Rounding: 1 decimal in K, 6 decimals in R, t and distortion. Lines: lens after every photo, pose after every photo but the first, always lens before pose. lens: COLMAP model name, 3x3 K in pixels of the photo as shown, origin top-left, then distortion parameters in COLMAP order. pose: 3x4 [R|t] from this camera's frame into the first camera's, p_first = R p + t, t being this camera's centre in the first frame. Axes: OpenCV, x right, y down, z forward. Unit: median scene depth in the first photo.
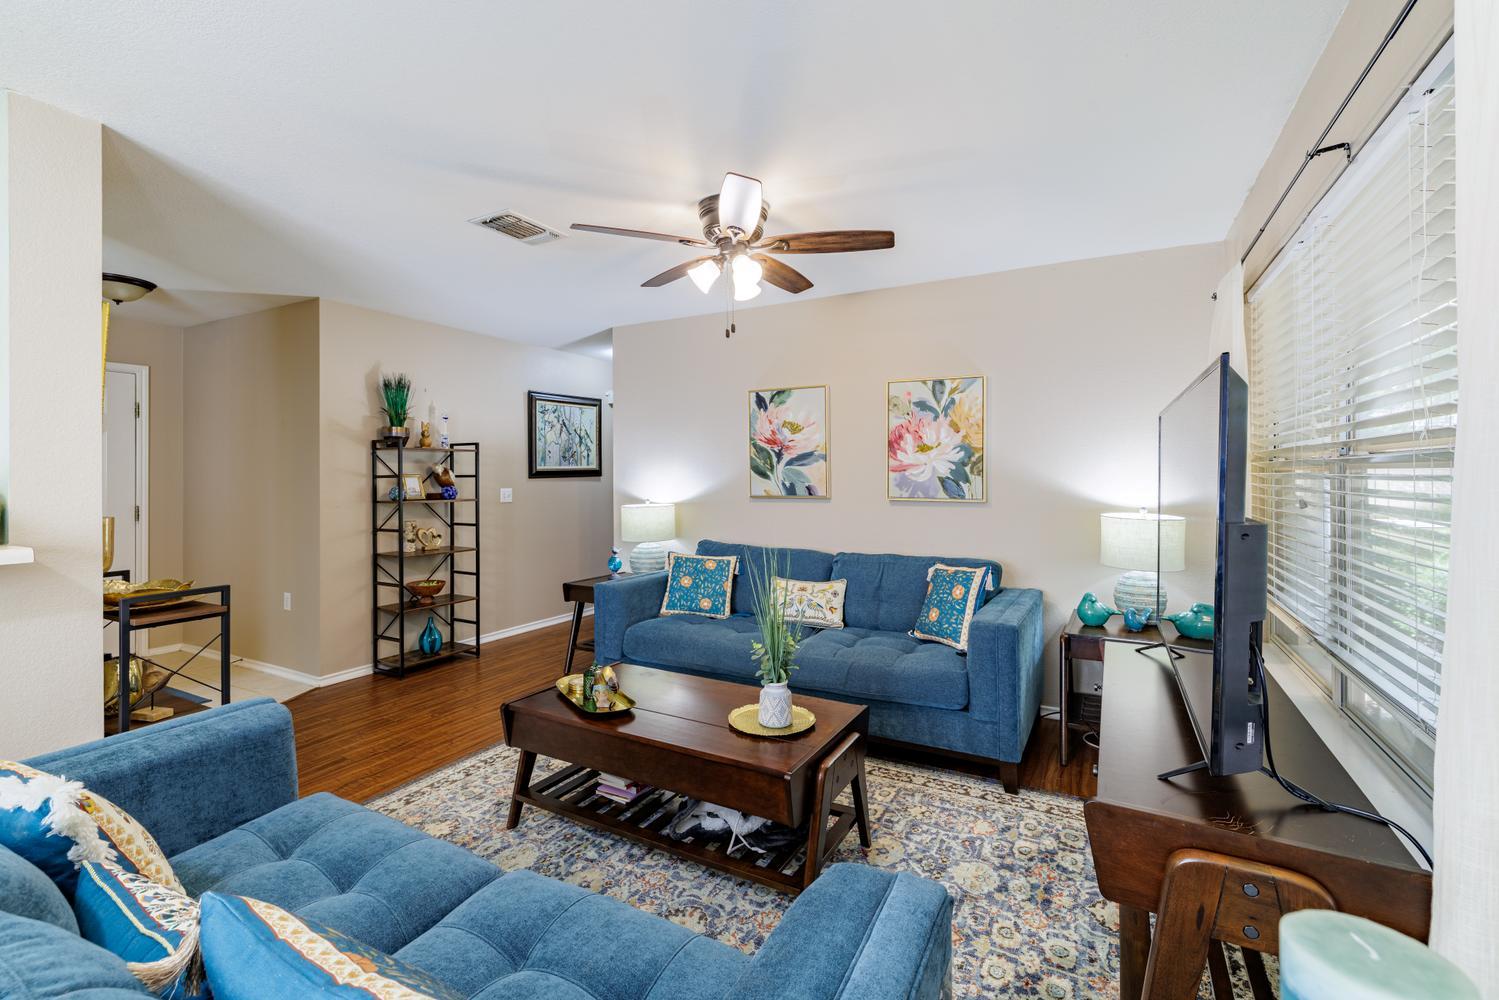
lens RADIAL K [[653.2, 0, 749.7], [0, 653.2, 469.1], [0, 0, 1]] dist [-0.001449, 0.002520]
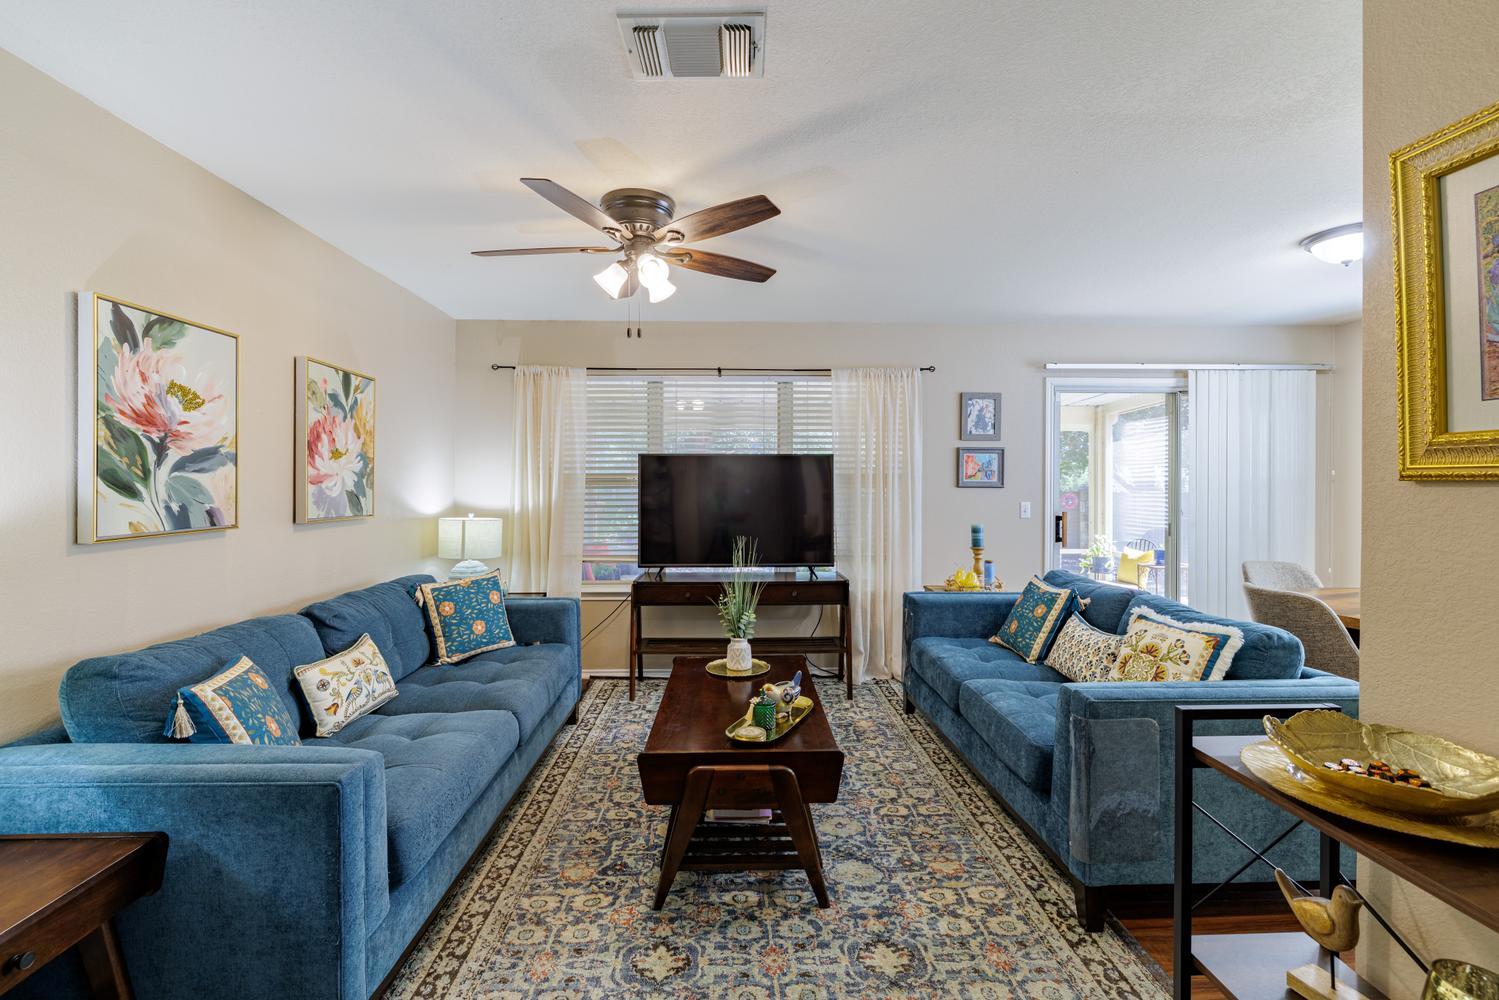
lens RADIAL K [[653.2, 0, 744.6], [0, 653.2, 489.5], [0, 0, 1]] dist [-0.001449, 0.002520]
pose [[-0.496855, -0.004378, 0.867822, -0.654158], [-0.005008, 0.999985, 0.002178, 0.006277], [-0.867819, -0.003264, -0.496870, 0.951573]]
